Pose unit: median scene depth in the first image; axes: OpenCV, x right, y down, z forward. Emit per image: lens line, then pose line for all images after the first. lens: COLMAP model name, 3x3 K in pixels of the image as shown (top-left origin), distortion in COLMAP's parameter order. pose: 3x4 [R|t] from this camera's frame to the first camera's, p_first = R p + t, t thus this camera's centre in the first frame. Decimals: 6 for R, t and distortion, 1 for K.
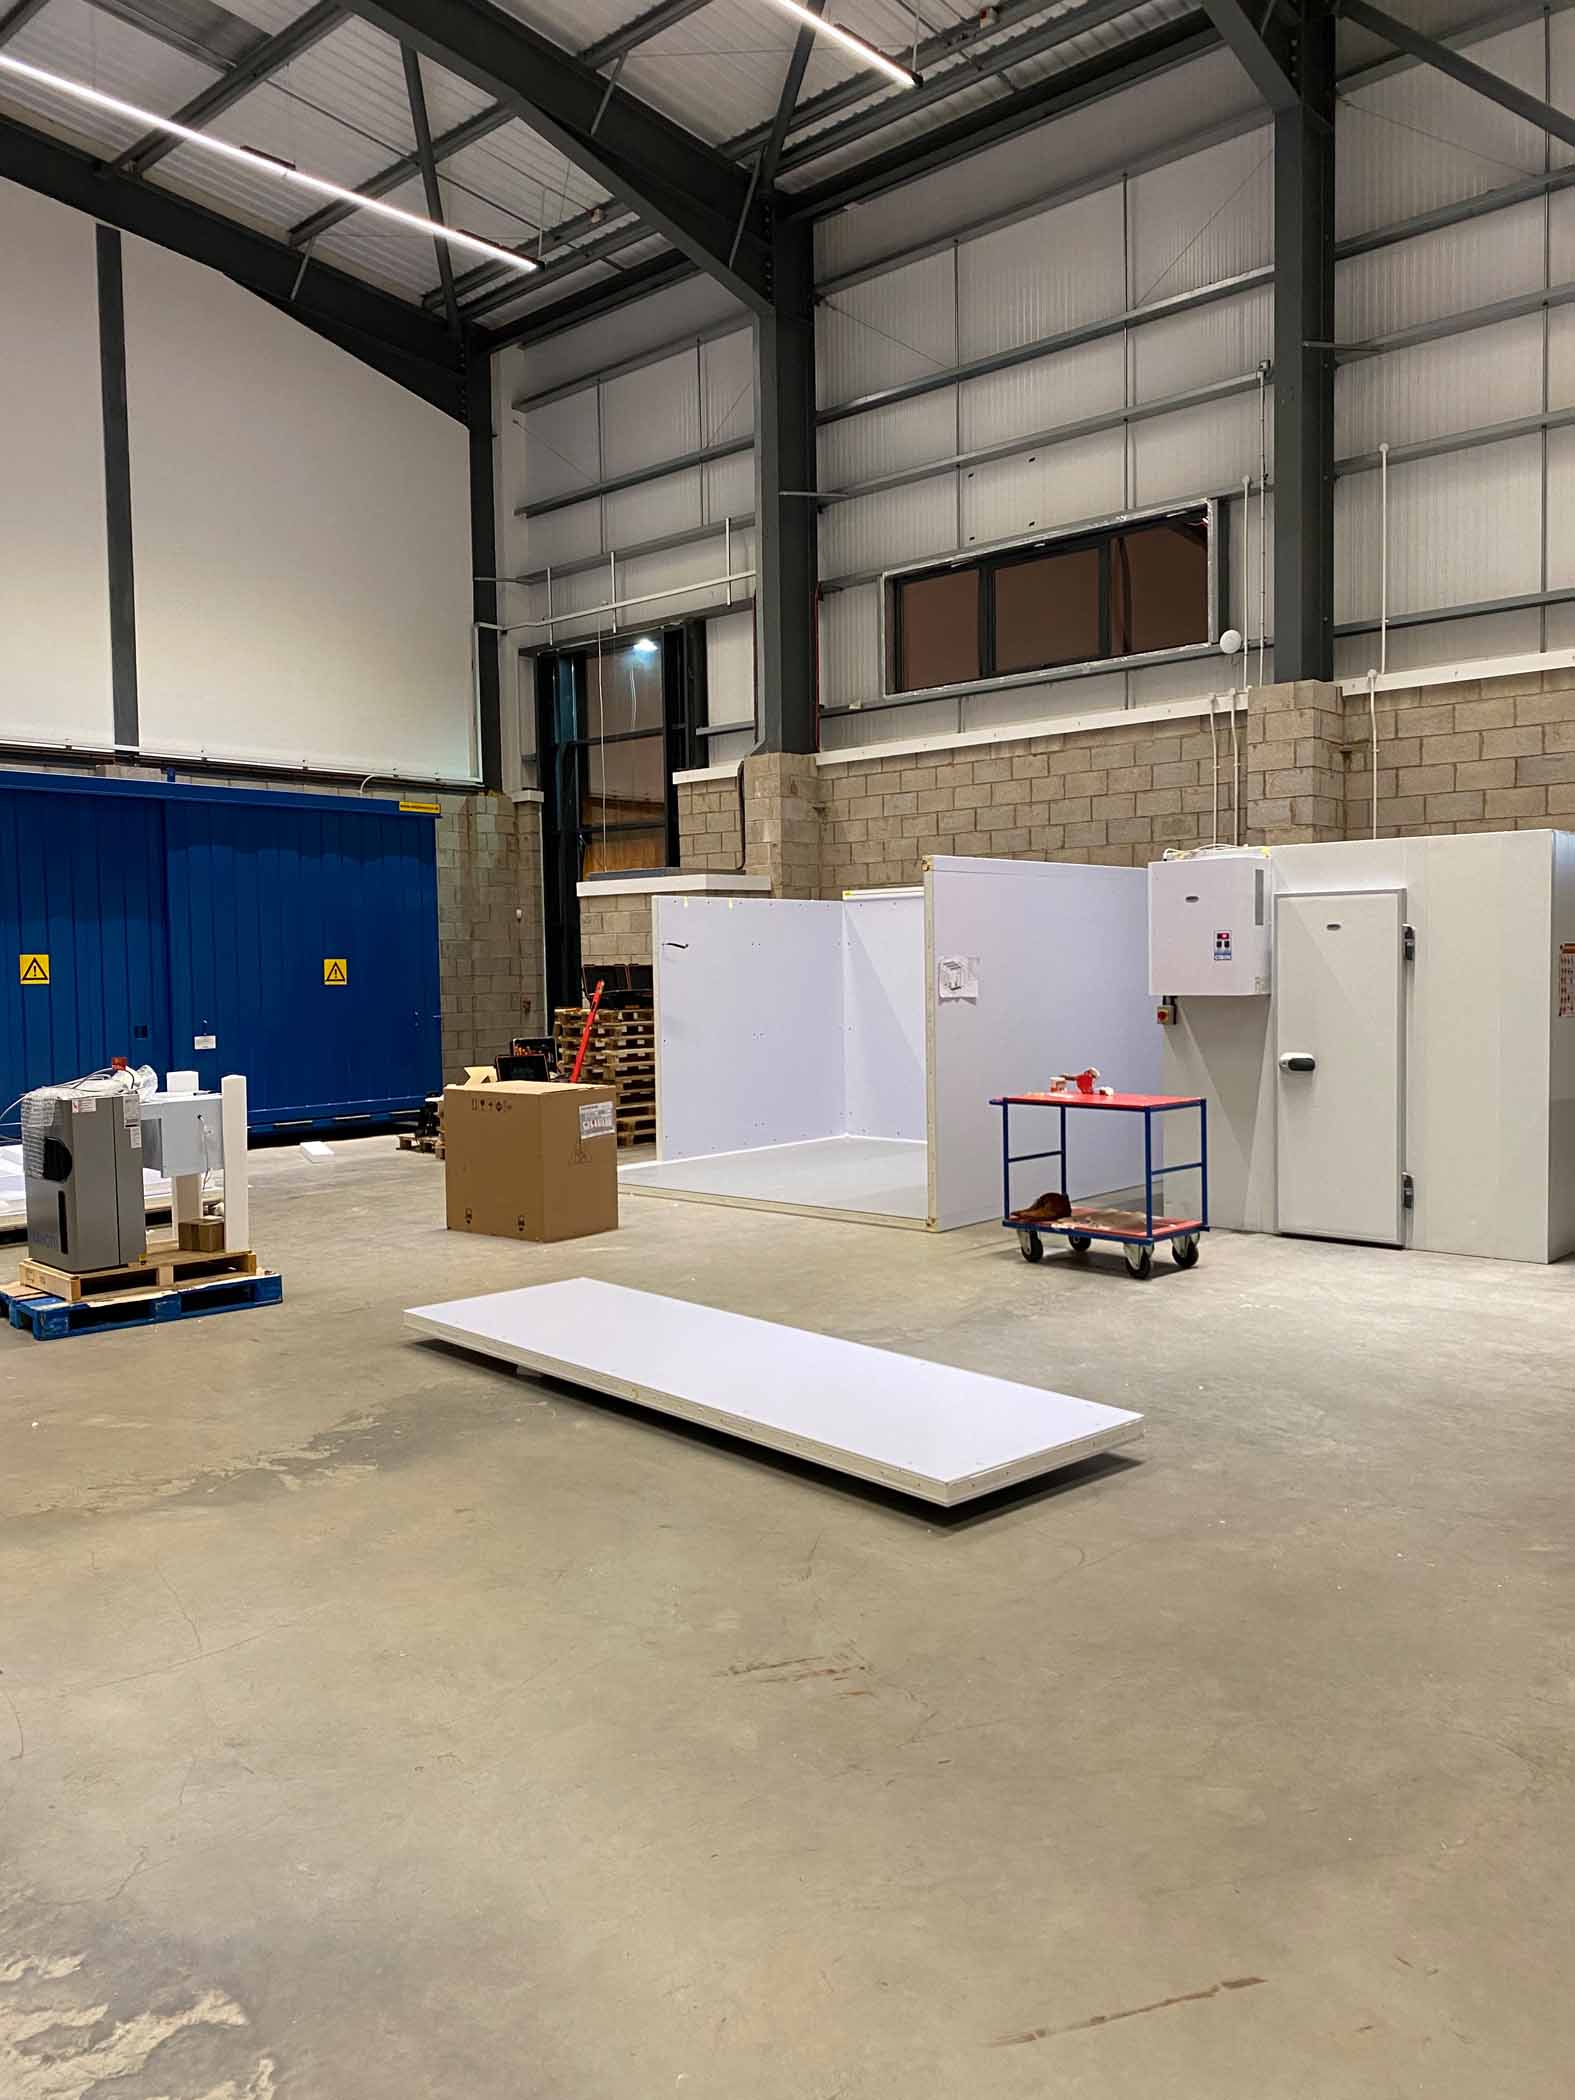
lens RADIAL K [[1559.2, 0, 787.5], [0, 1559.2, 1050.0], [0, 0, 1]] dist [0.114842, -0.296171]
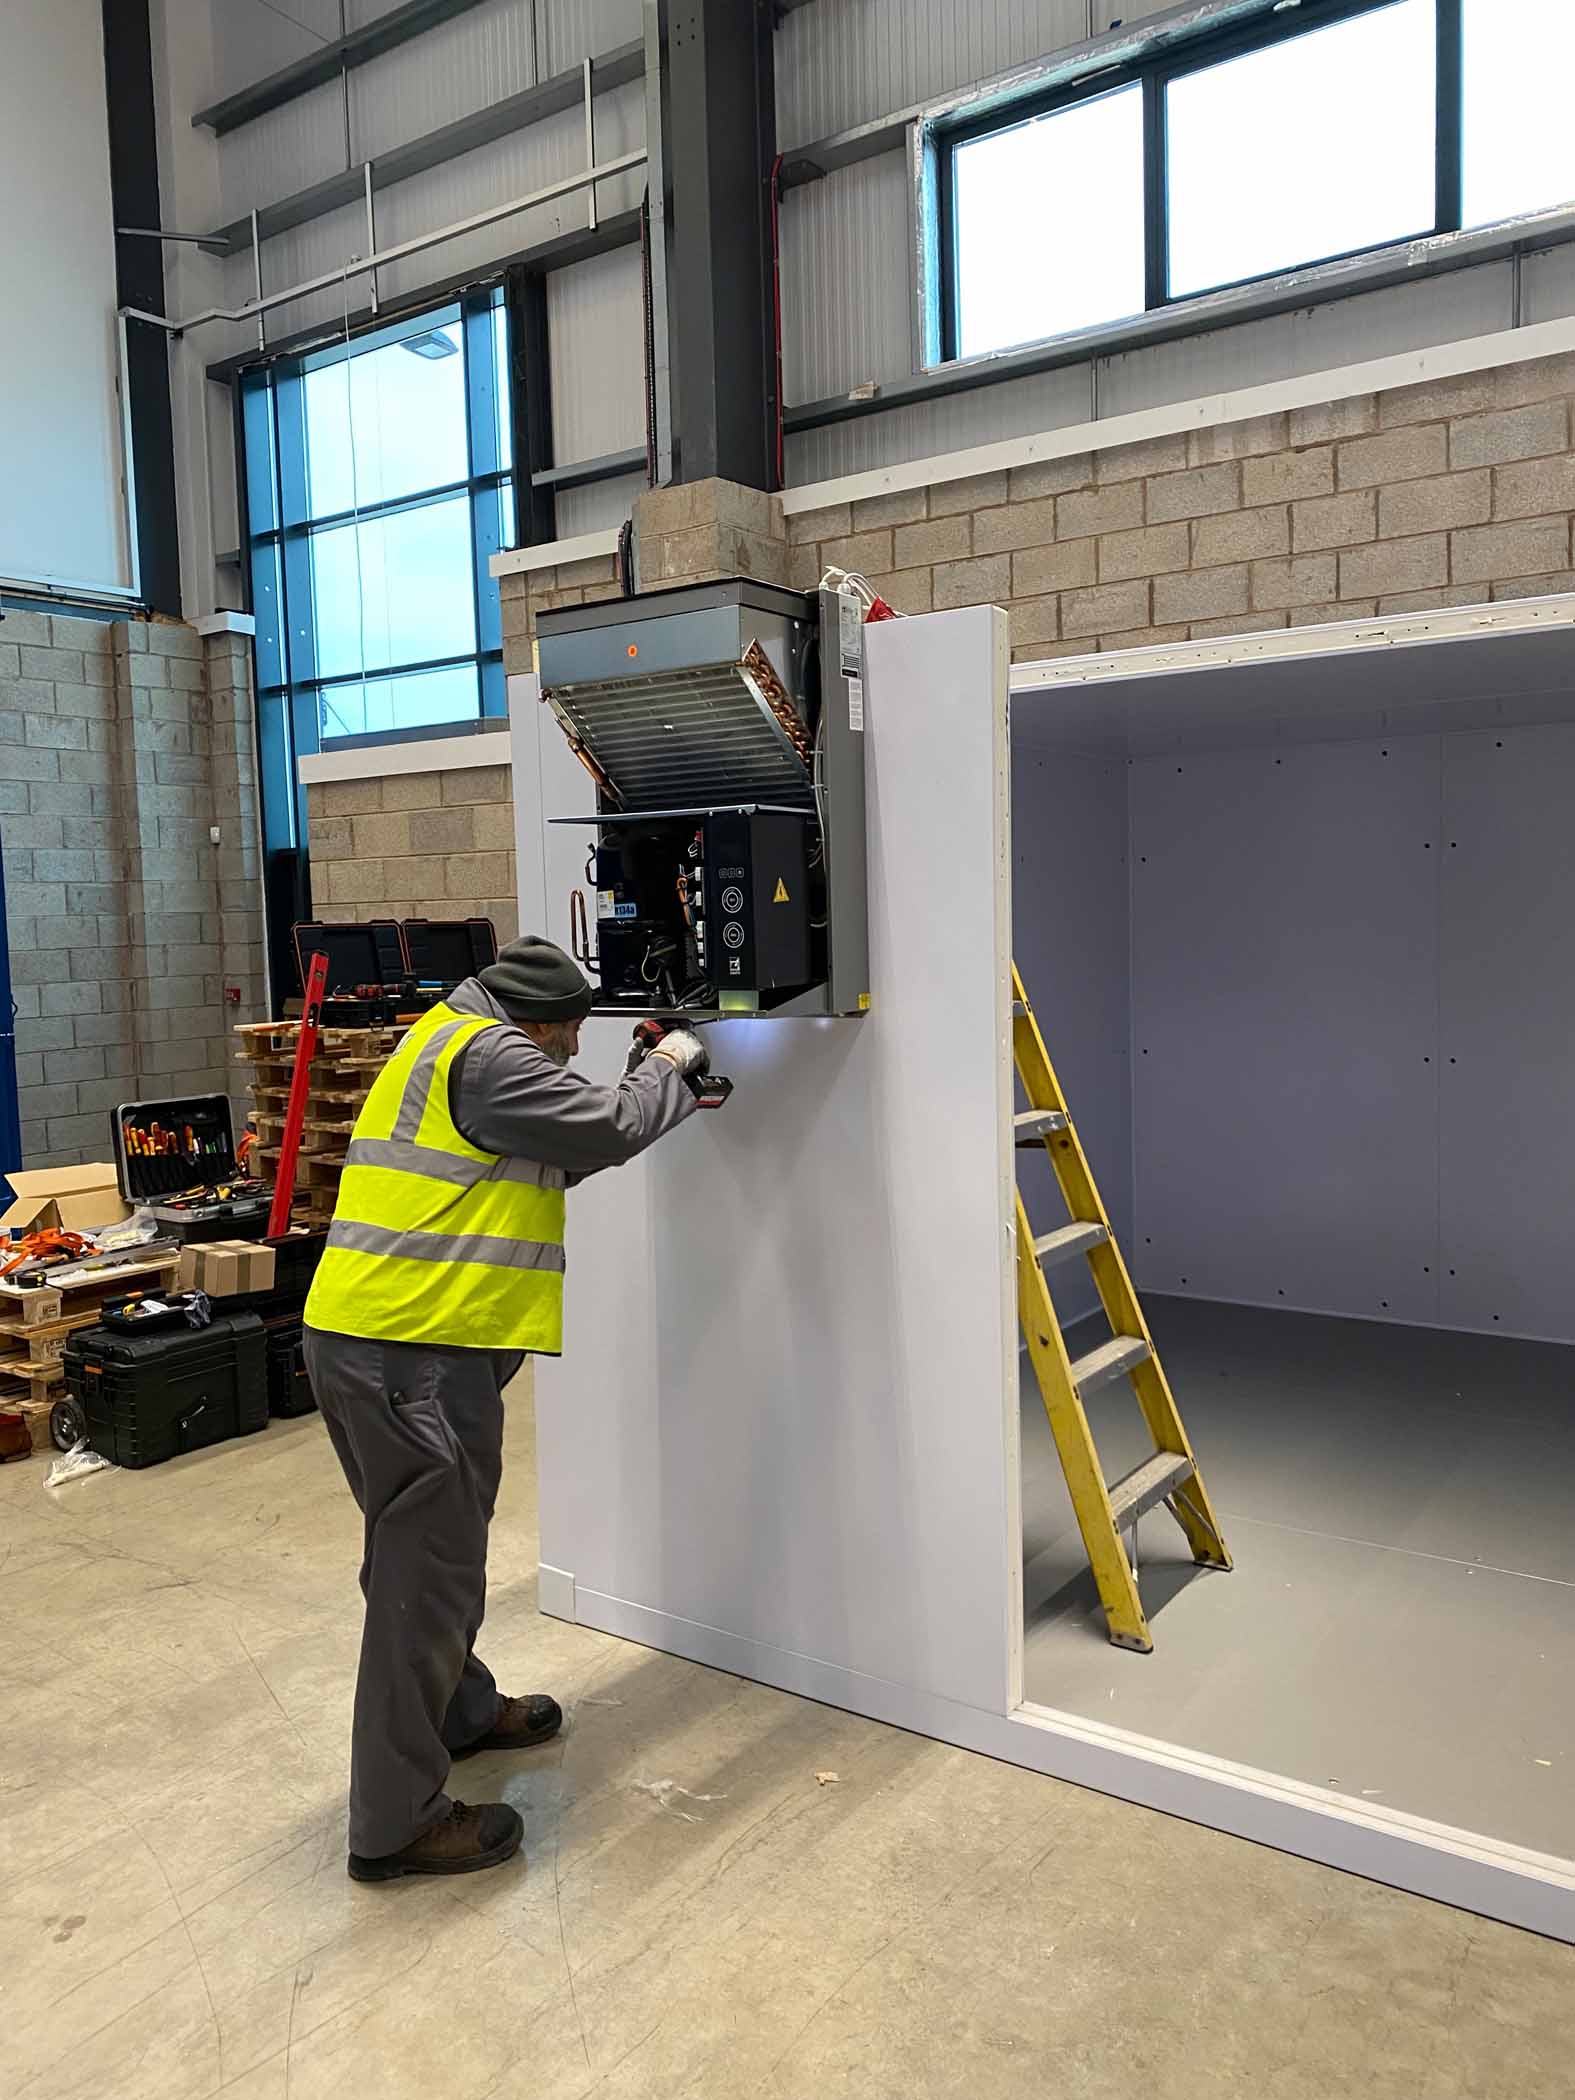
lens RADIAL K [[1586.3, 0, 779.3], [0, 1586.3, 1038.4], [0, 0, 1]] dist [0.008790, -0.010729]
pose [[0.993381, -0.021368, 0.112863, -0.047339], [0.019158, 0.999604, 0.020634, -0.028223], [-0.113260, -0.018335, 0.993396, 0.537476]]
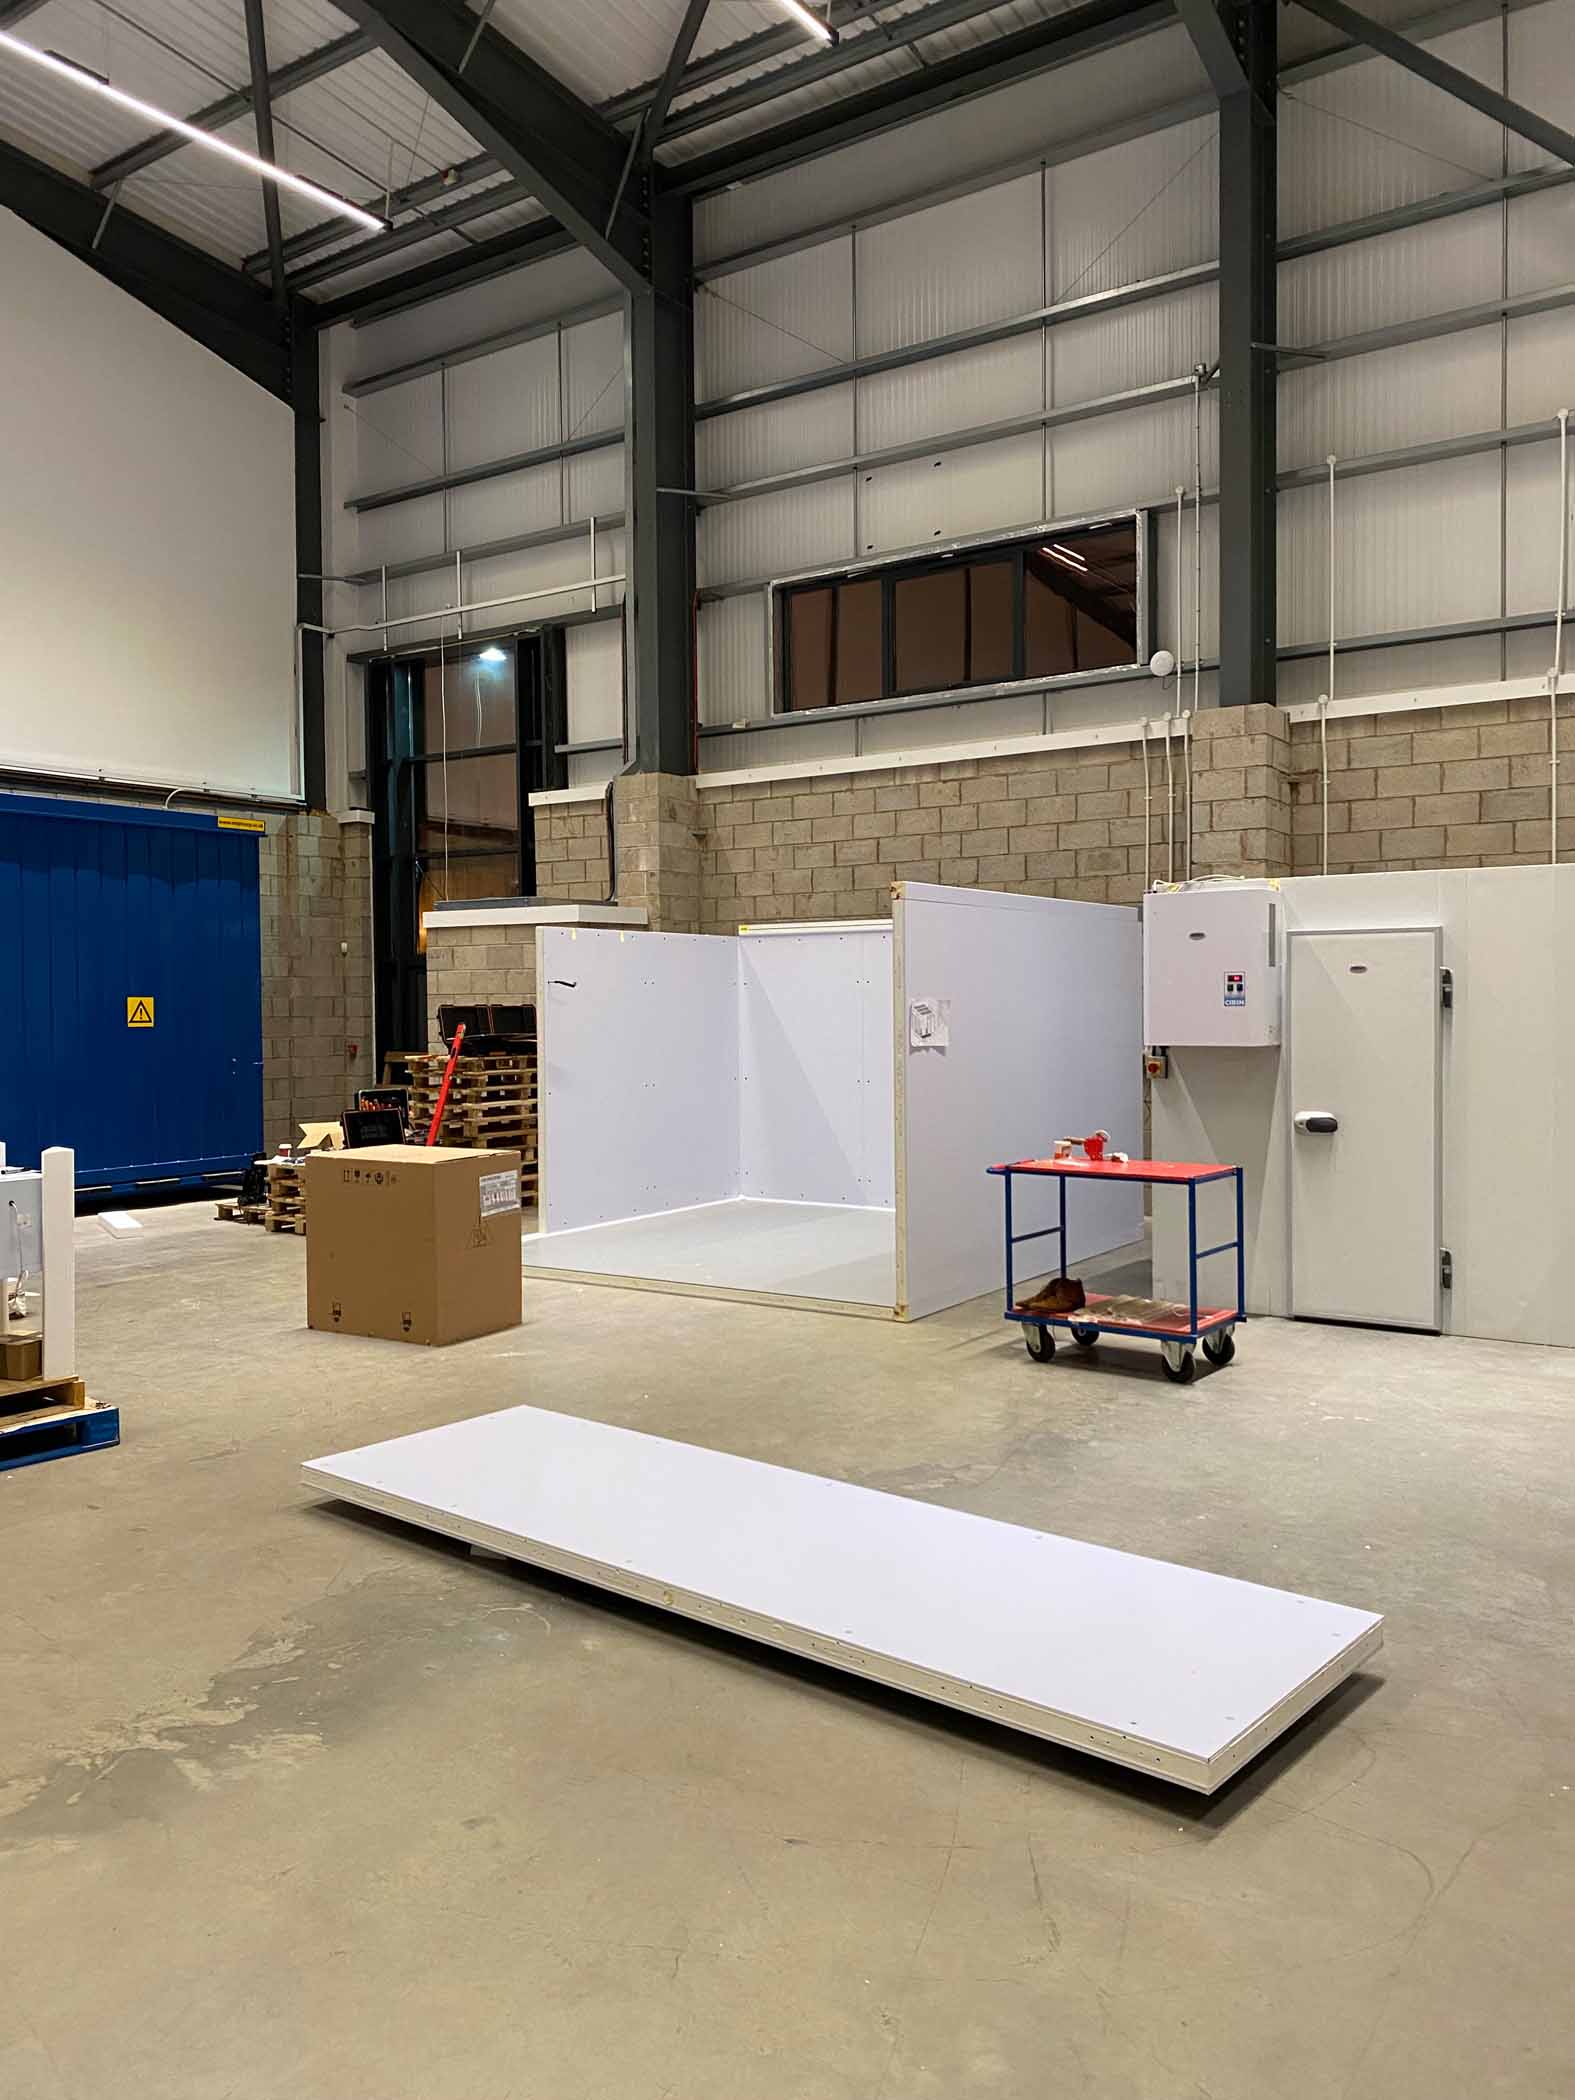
lens RADIAL K [[1559.2, 0, 787.5], [0, 1559.2, 1050.0], [0, 0, 1]] dist [0.114842, -0.296171]
pose [[0.990829, 0.003357, 0.135083, -0.055611], [0.000286, 0.999637, -0.026941, -0.005686], [-0.135124, 0.026733, 0.990468, 0.103711]]
